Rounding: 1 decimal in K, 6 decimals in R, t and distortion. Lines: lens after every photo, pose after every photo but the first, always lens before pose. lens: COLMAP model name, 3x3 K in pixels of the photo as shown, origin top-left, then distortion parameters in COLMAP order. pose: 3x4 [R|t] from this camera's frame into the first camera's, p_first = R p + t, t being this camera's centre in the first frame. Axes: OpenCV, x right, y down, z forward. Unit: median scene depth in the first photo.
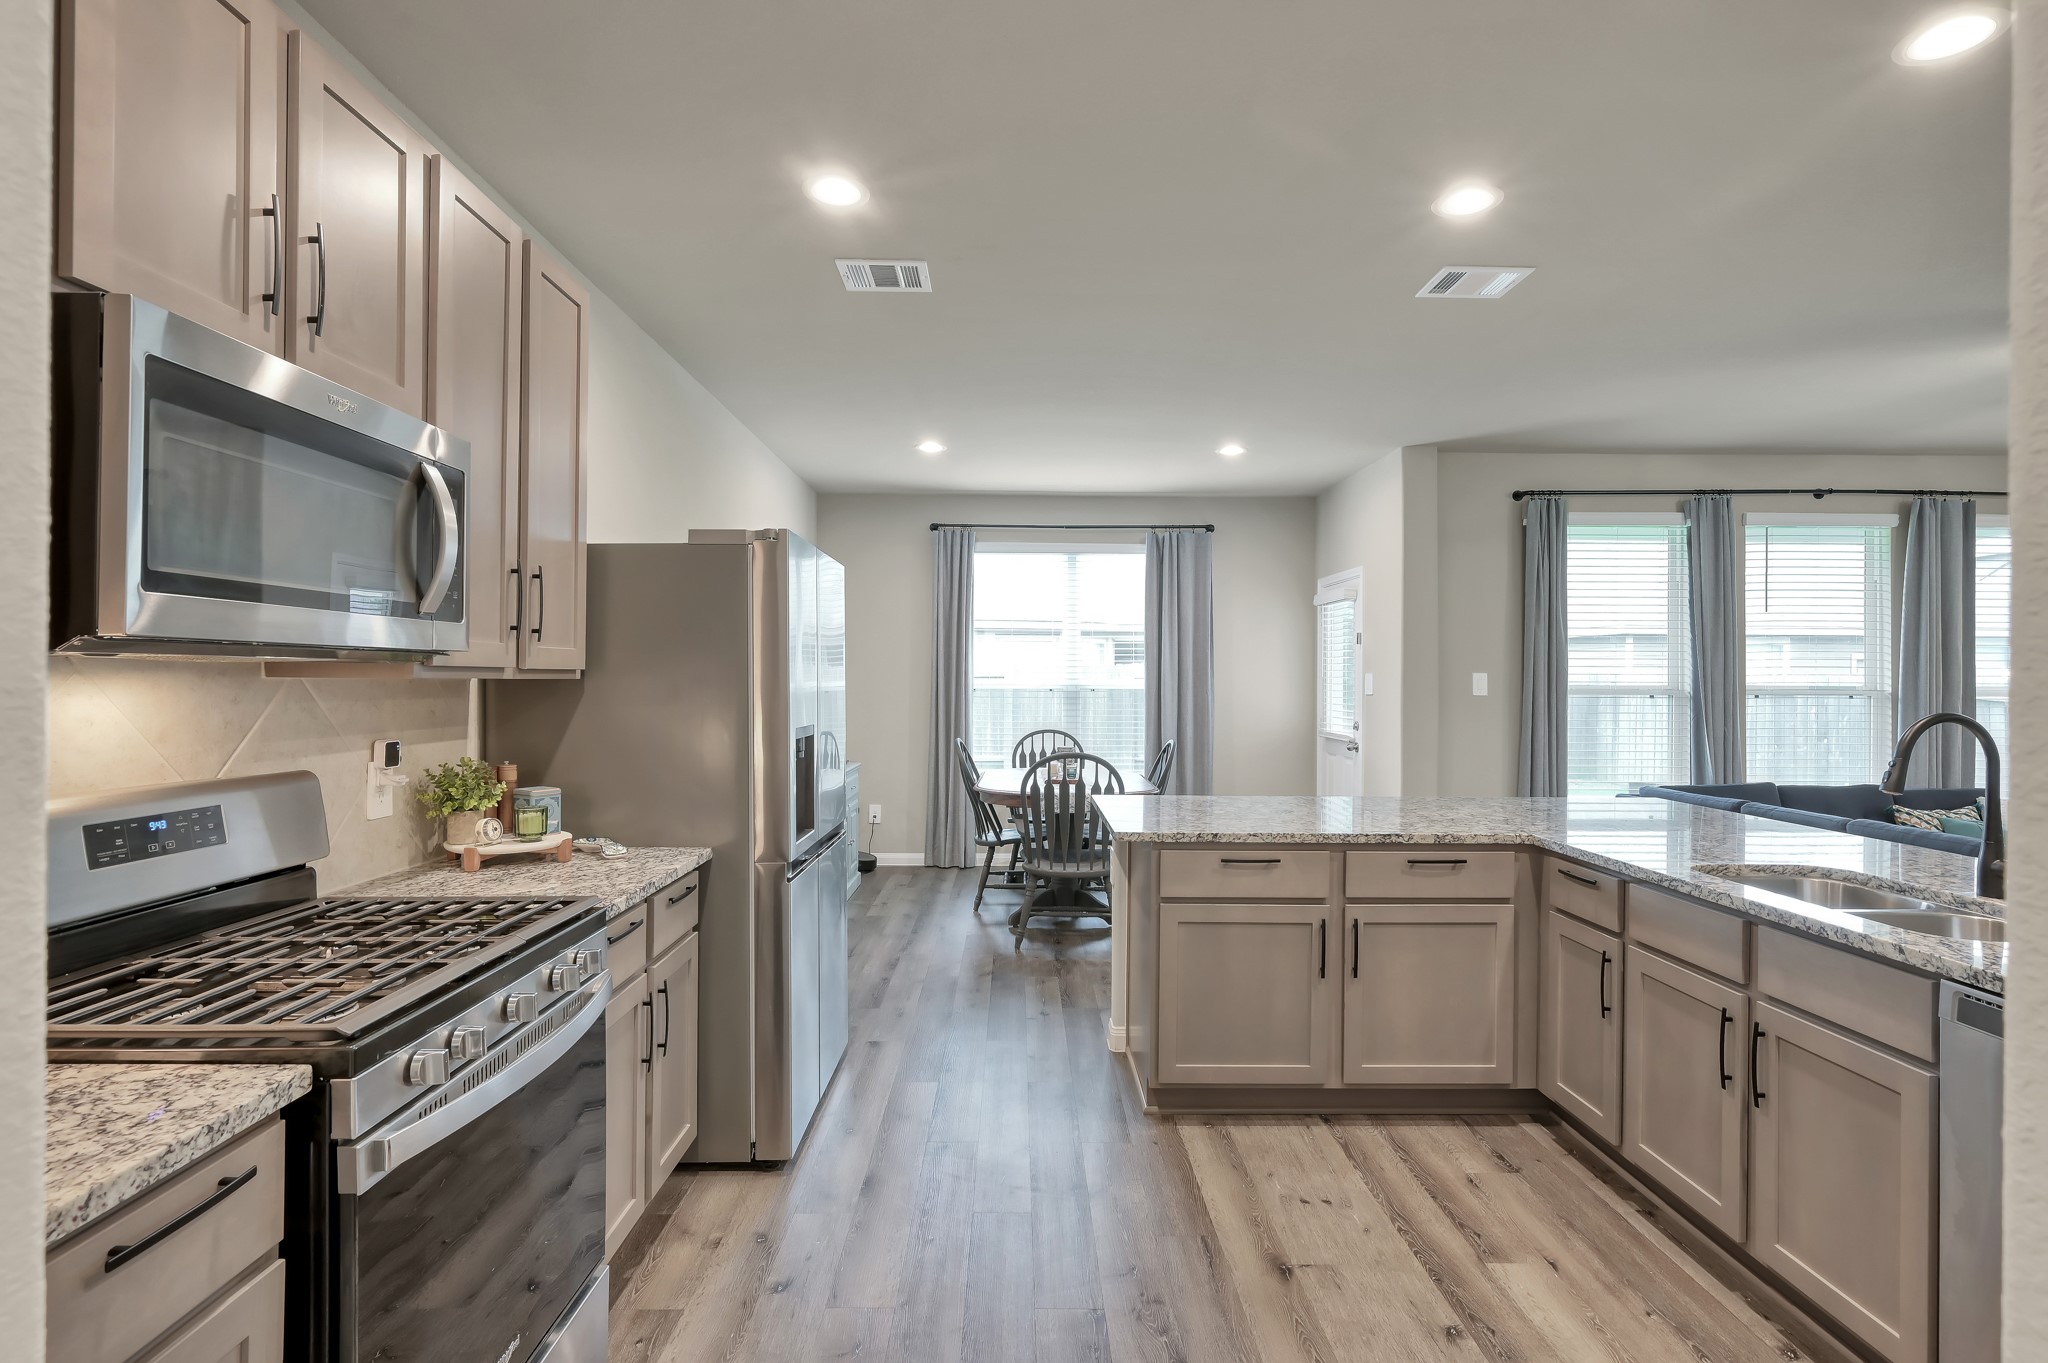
lens RADIAL K [[999.3, 0, 1024.0], [0, 999.3, 681.5], [0, 0, 1]] dist [-0.001128, -0.000115]
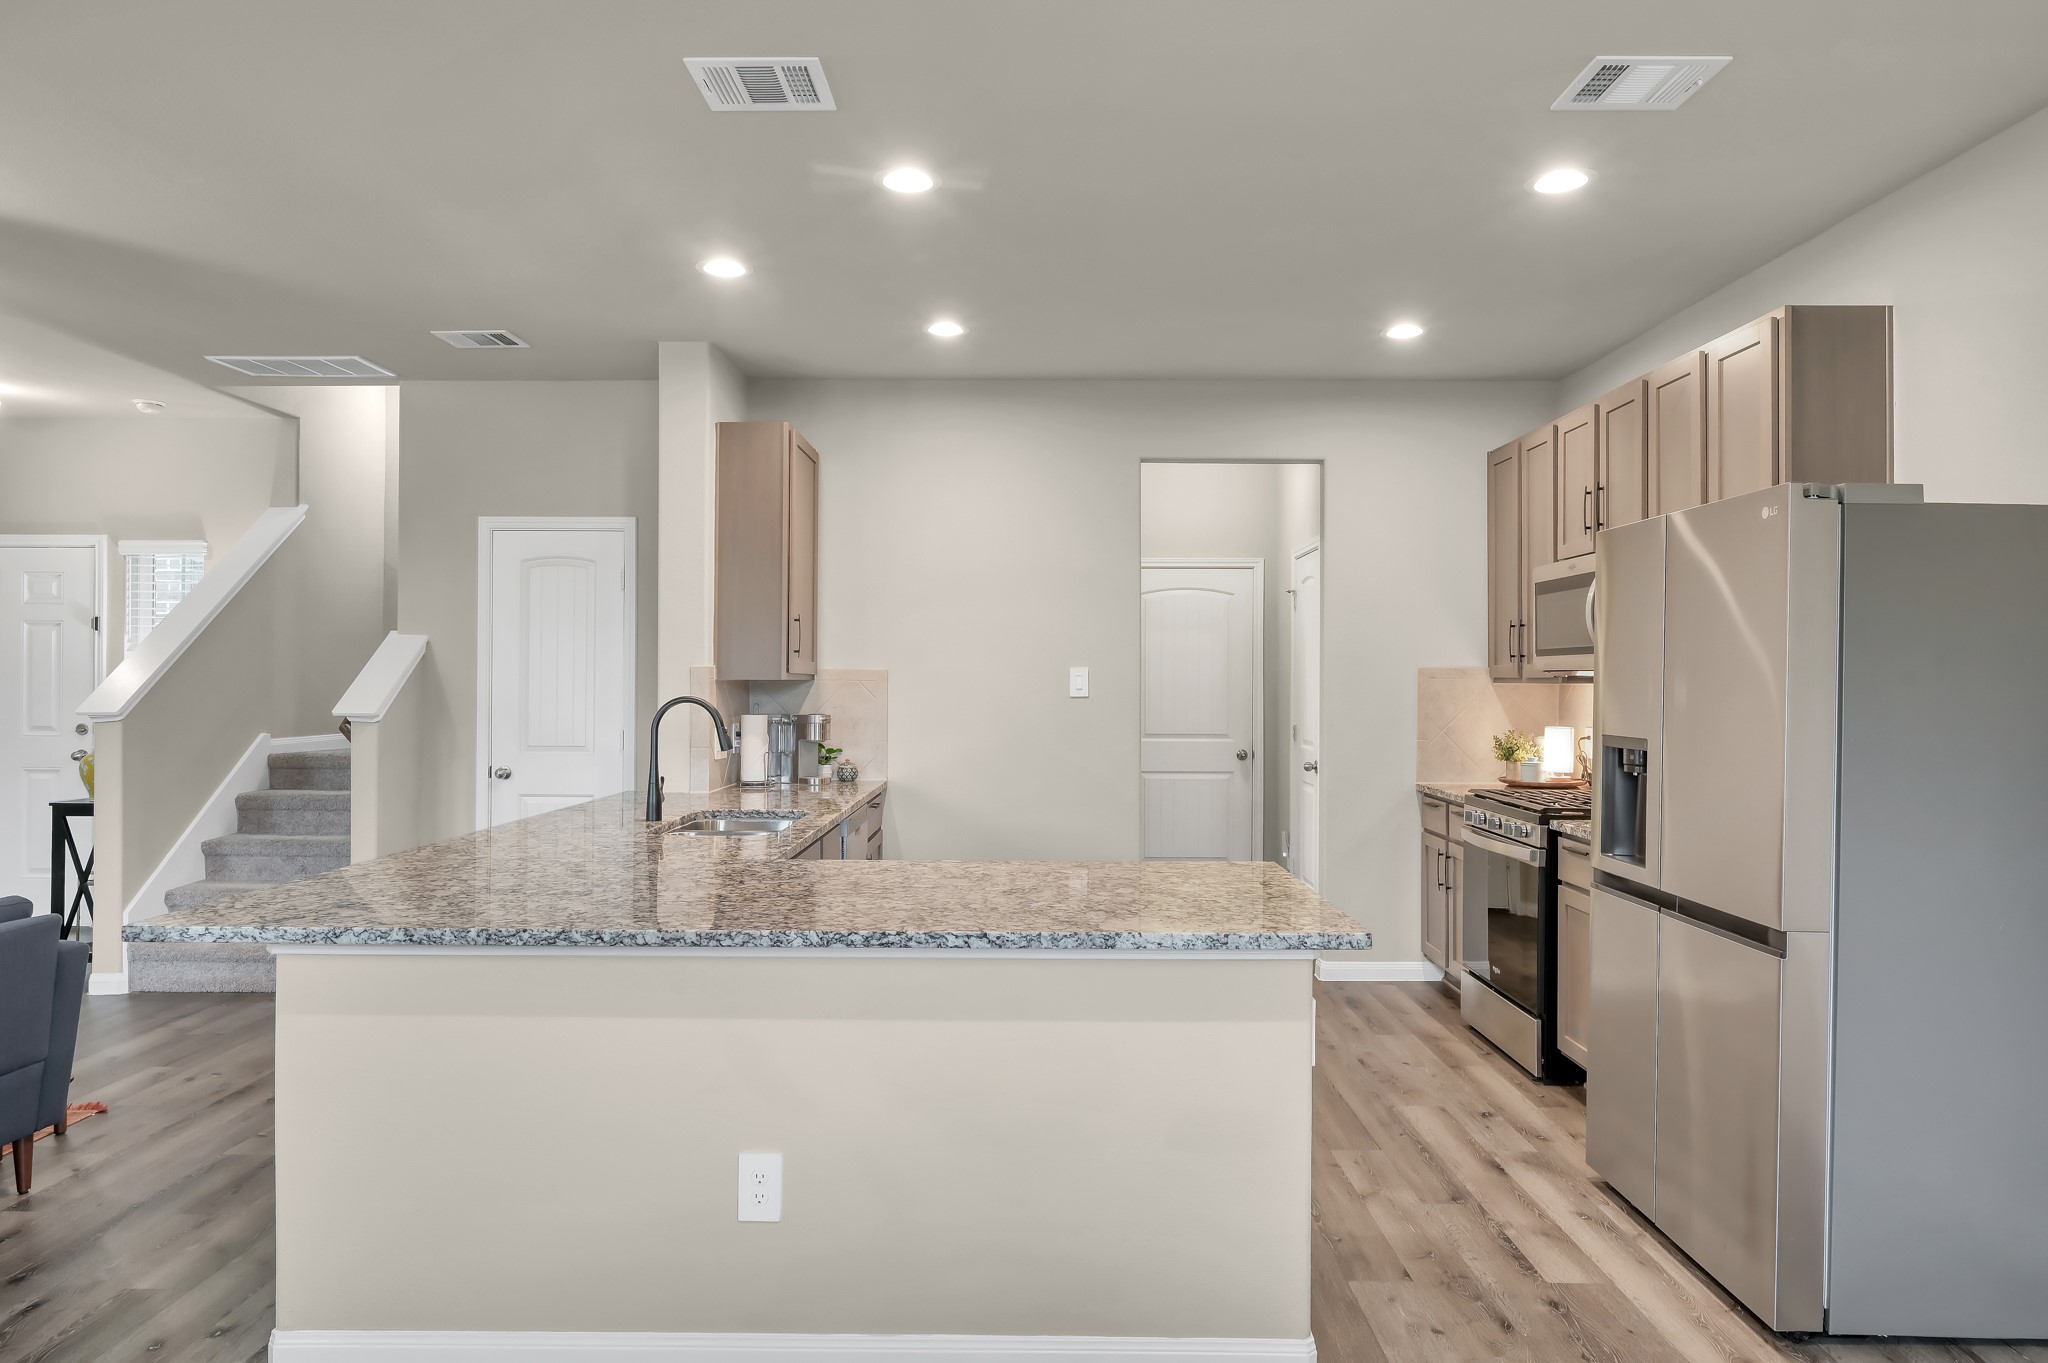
lens RADIAL K [[1281.2, 0, 1024.0], [0, 1281.2, 681.5], [0, 0, 1]] dist [-0.001148, 0.000702]
pose [[-0.999814, -0.010807, 0.015987, 0.151722], [-0.010761, 0.999938, 0.002953, -0.000729], [-0.016018, 0.002780, -0.999868, 1.101317]]
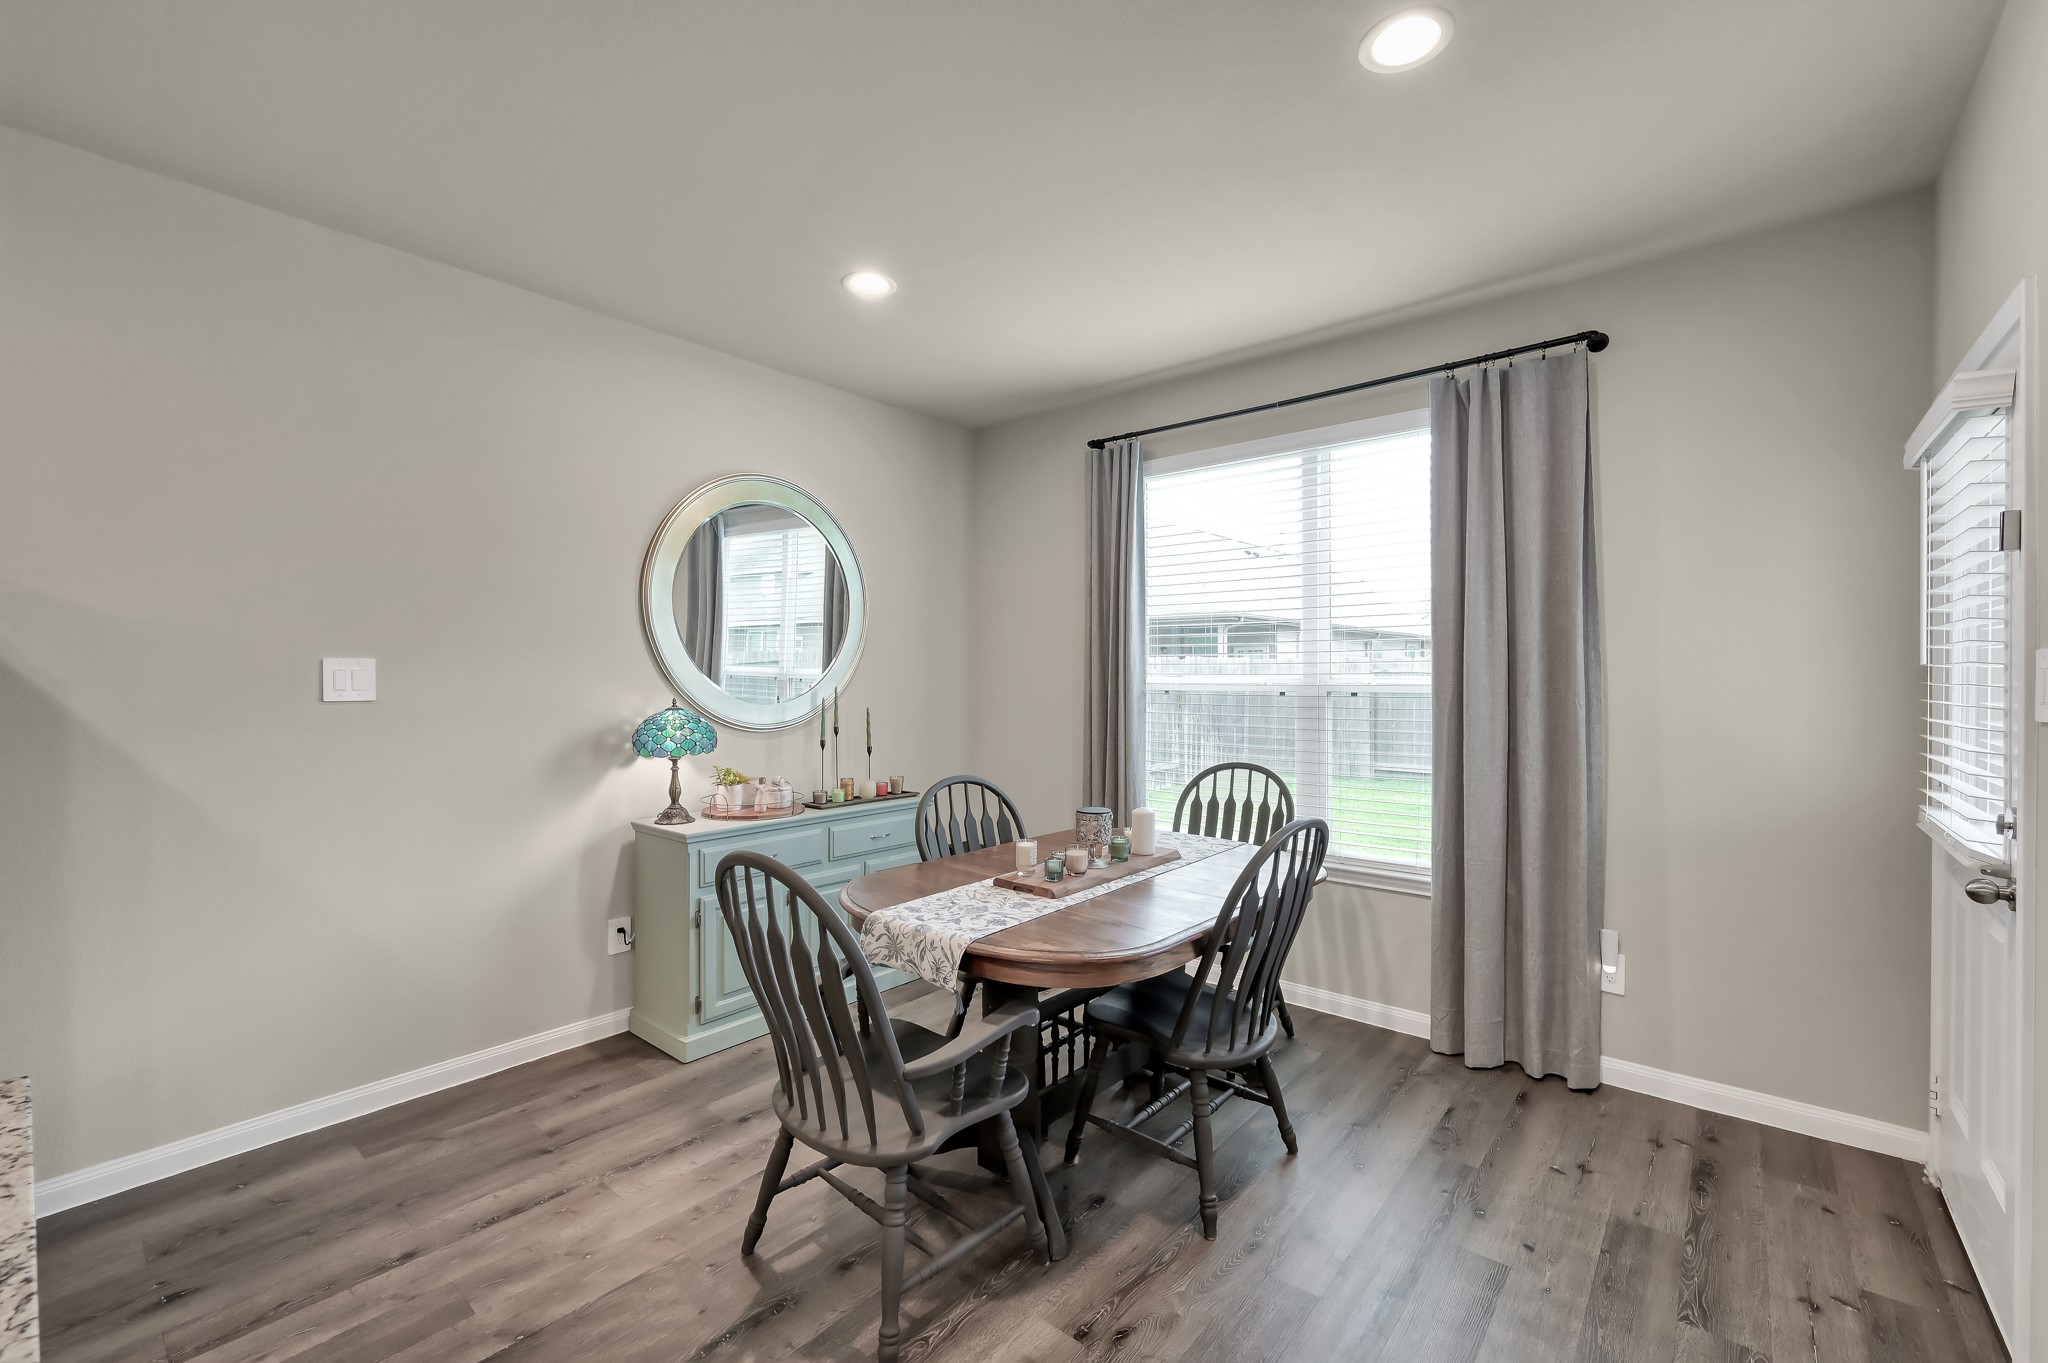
lens RADIAL K [[847.5, 0, 1024.0], [0, 847.5, 681.5], [0, 0, 1]] dist [0.001219, -0.000066]
pose [[0.760419, 0.000177, -0.649433, 0.310643], [0.002340, 0.999993, 0.003012, -0.000462], [0.649429, -0.003810, 0.760413, 0.695976]]
